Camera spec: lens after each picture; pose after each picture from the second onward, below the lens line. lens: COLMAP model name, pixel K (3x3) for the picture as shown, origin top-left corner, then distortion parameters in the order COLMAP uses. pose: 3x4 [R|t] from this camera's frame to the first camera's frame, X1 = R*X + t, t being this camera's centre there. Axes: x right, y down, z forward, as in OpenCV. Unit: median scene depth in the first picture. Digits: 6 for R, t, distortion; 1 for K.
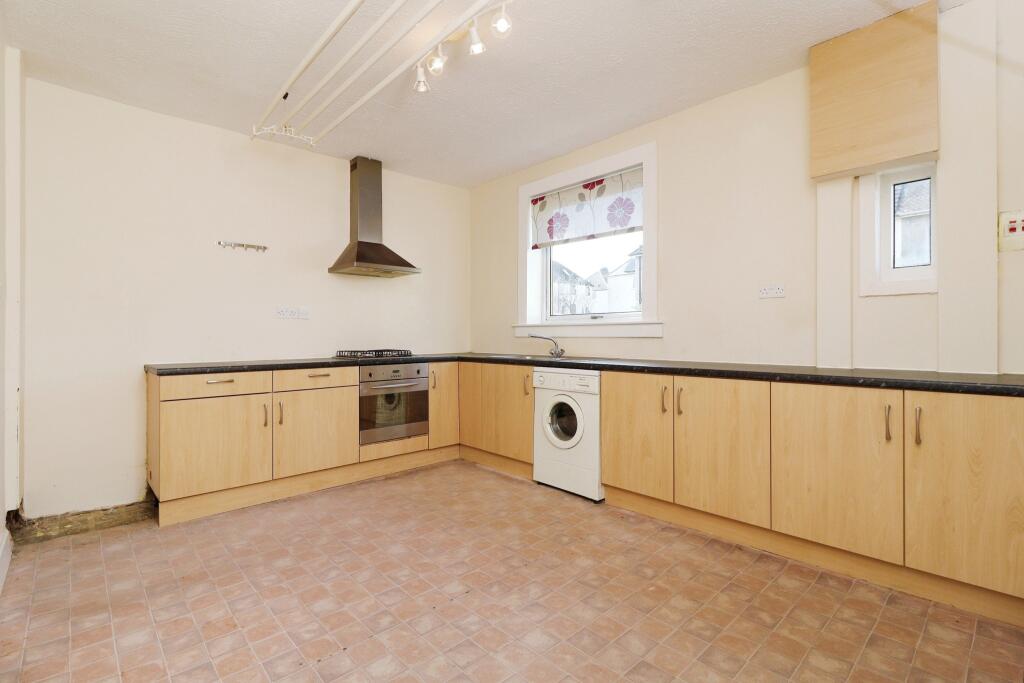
lens RADIAL K [[475.4, 0, 512.4], [0, 475.4, 341.3], [0, 0, 1]] dist [0.008406, -0.000164]
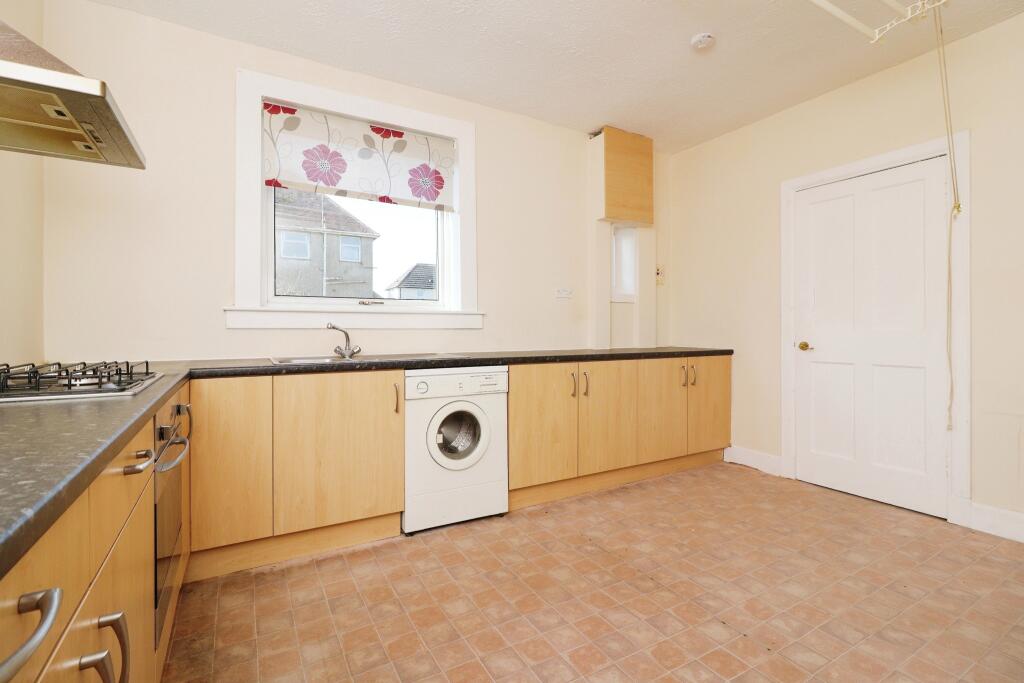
lens RADIAL K [[475.4, 0, 511.4], [0, 475.4, 330.6], [0, 0, 1]] dist [0.008406, -0.000164]
pose [[0.221068, -0.003023, 0.975254, -0.679019], [0.009846, 0.999951, 0.000868, -0.004705], [-0.975209, 0.009410, 0.221087, 0.783192]]
